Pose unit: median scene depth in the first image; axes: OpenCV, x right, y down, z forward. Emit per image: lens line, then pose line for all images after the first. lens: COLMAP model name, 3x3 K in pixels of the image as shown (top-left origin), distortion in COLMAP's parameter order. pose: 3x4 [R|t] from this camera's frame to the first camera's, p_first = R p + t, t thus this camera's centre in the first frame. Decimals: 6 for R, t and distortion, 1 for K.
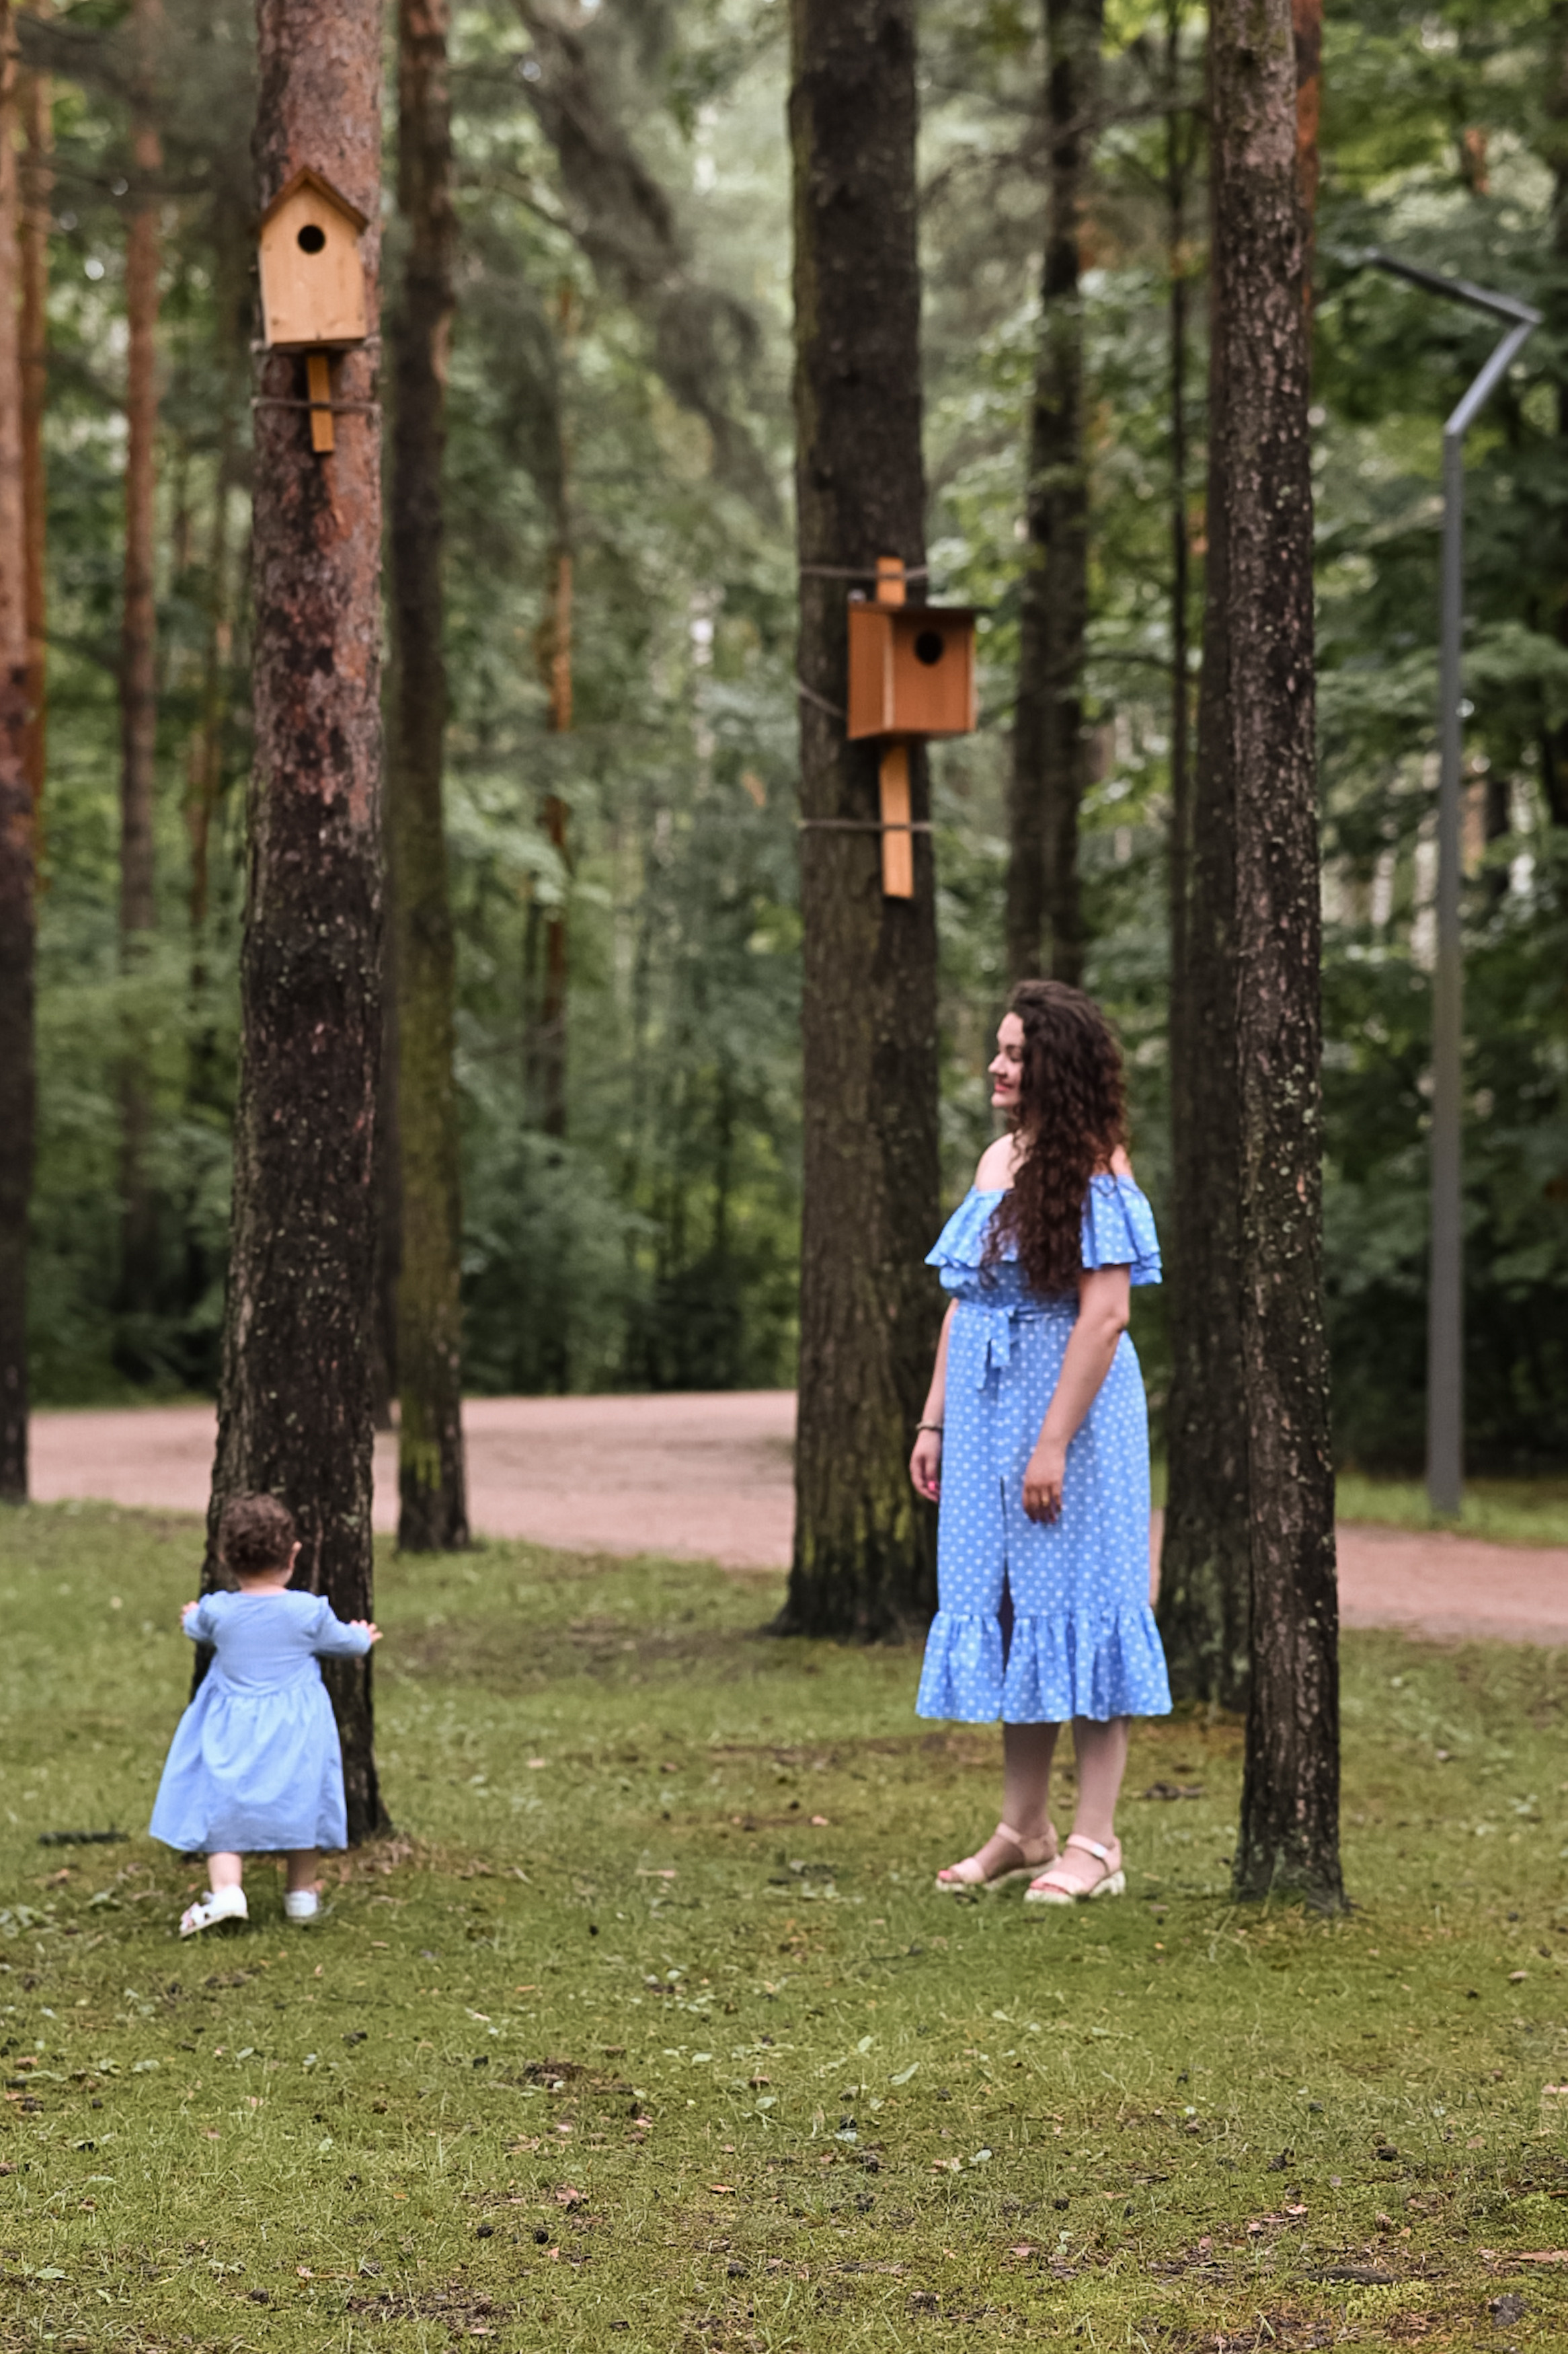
lens RADIAL K [[5654.7, 0, 755.2], [0, 5654.7, 1225.7], [0, 0, 1]] dist [0.303323, -0.496280]
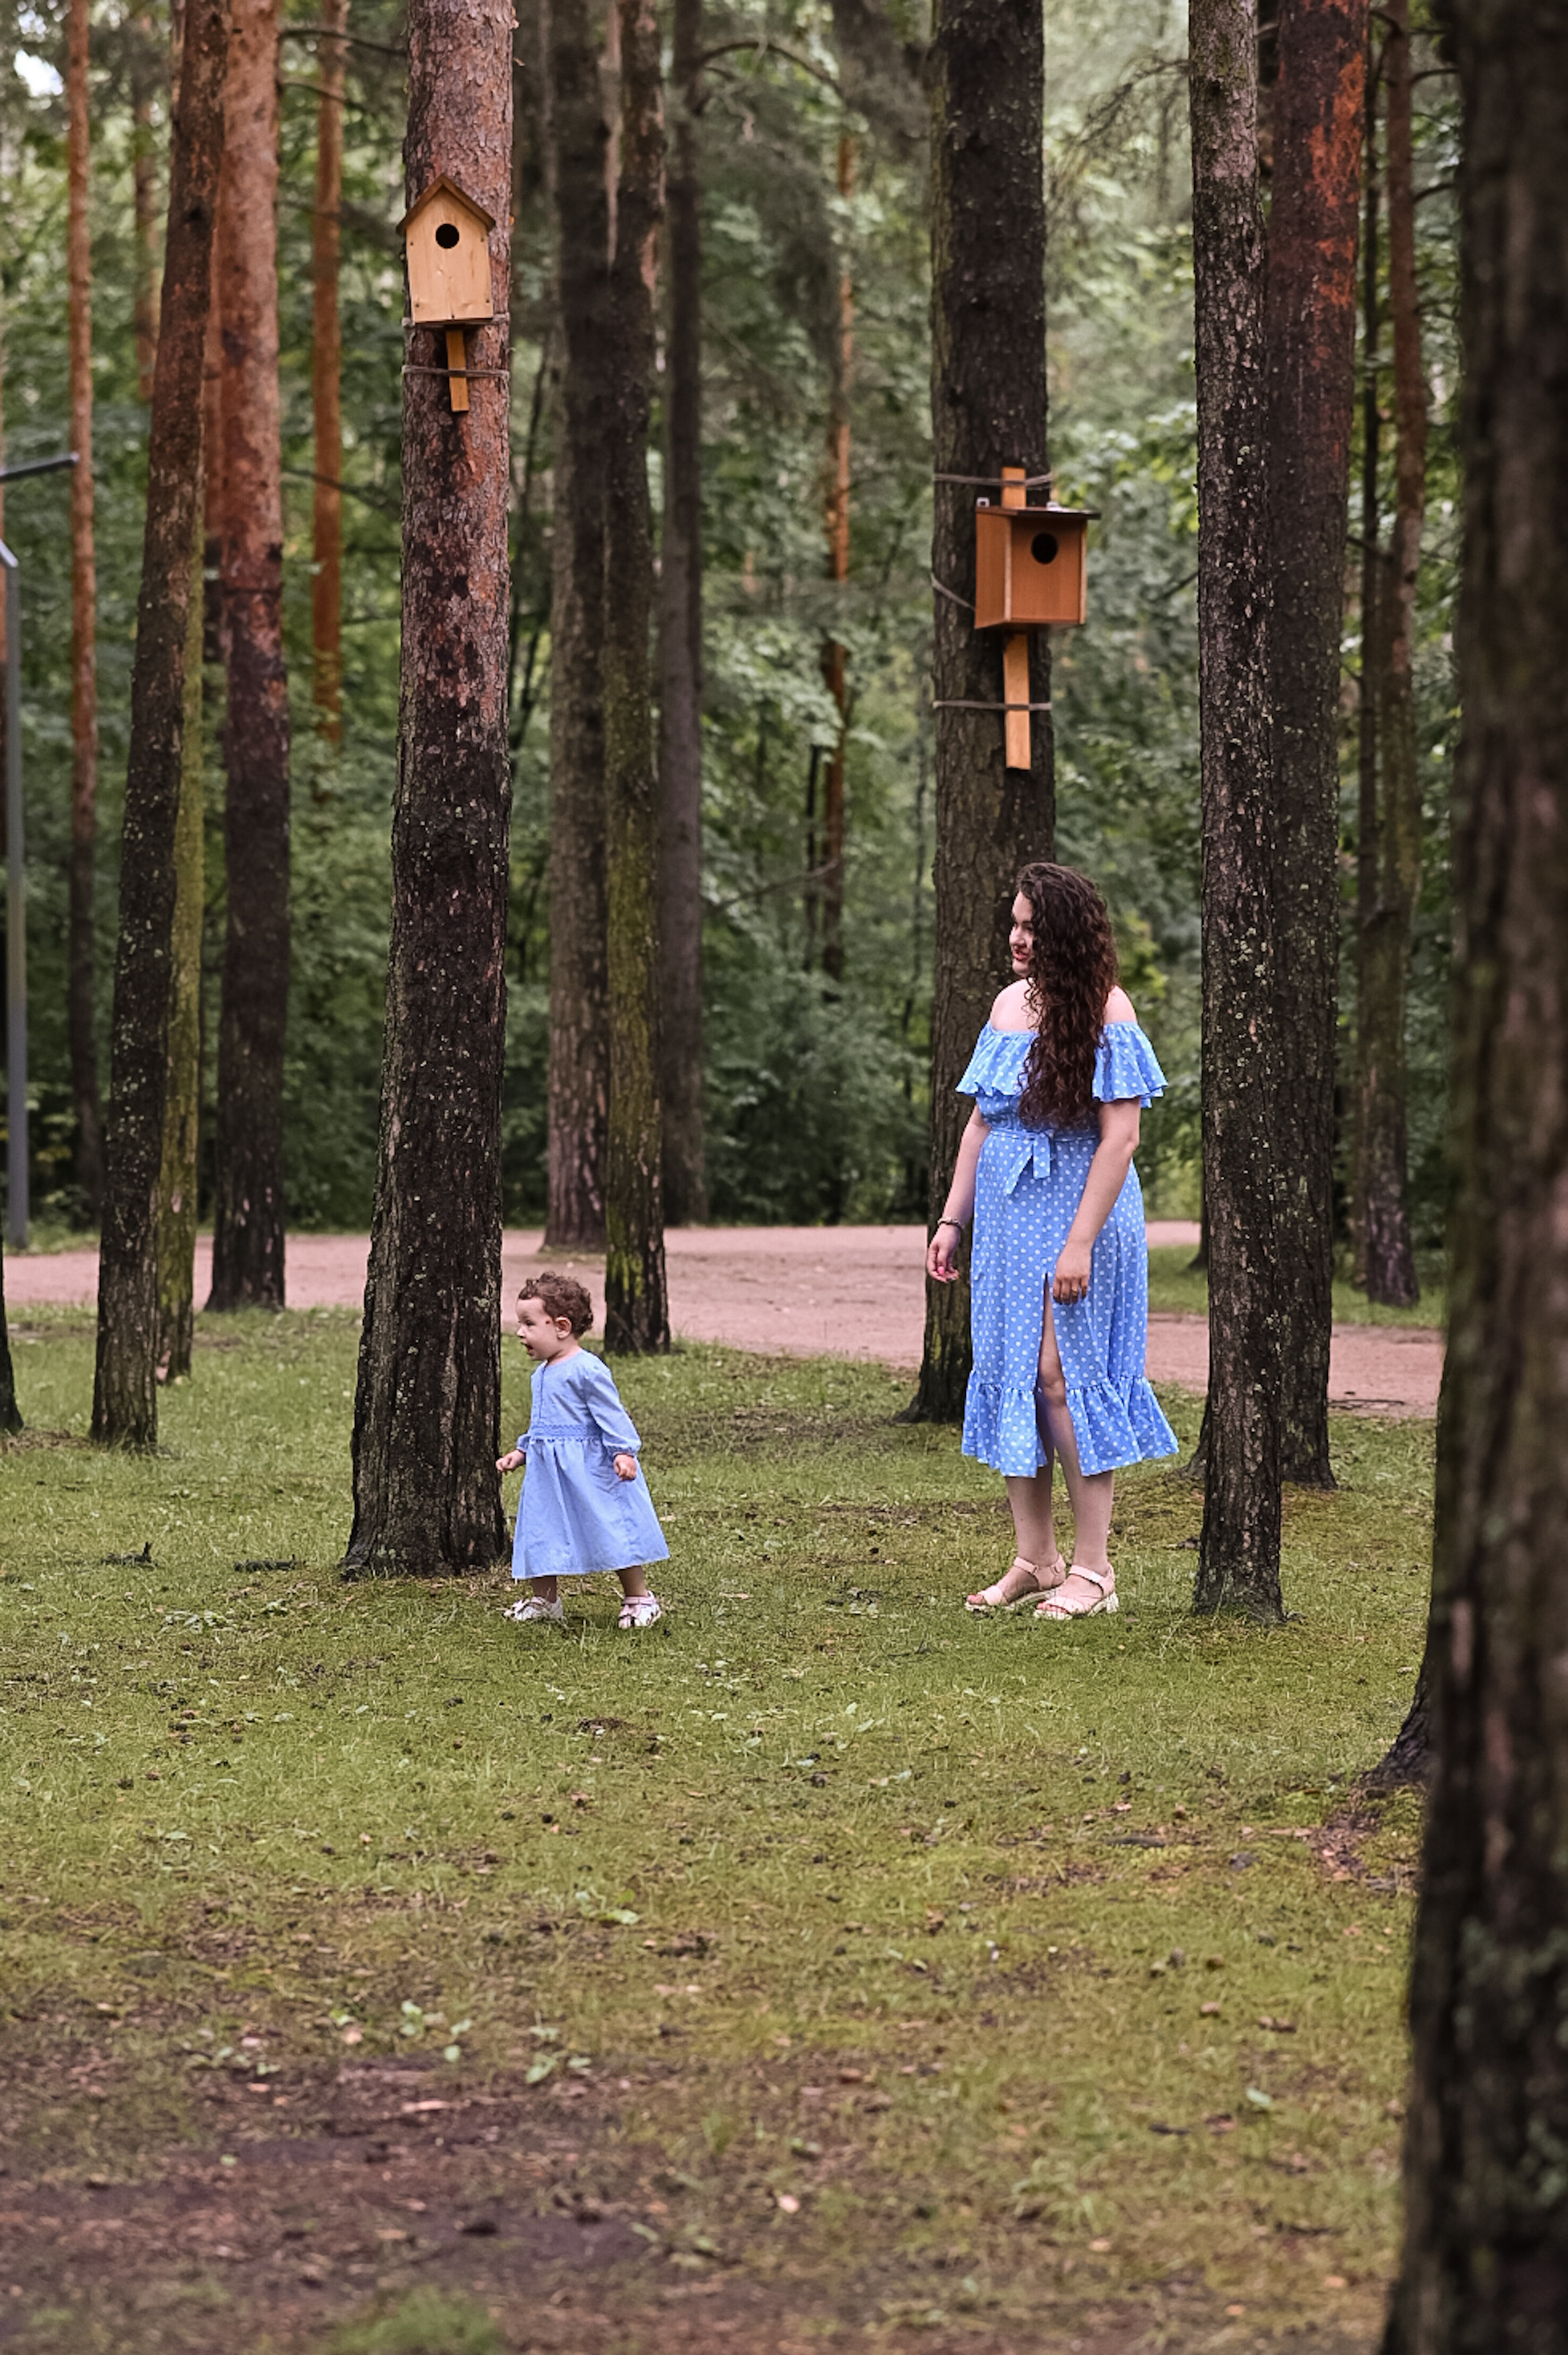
lens RADIAL K [[5604.8, 0, 790.1], [0, 5604.8, 1275.9], [0, 0, 1]] dist [0.297474, -0.780191]
pose [[0.998848, 0.005819, -0.047631, 0.051409], [-0.003994, 0.999257, 0.038334, 0.000211], [0.047819, -0.038099, 0.998129, -0.191255]]
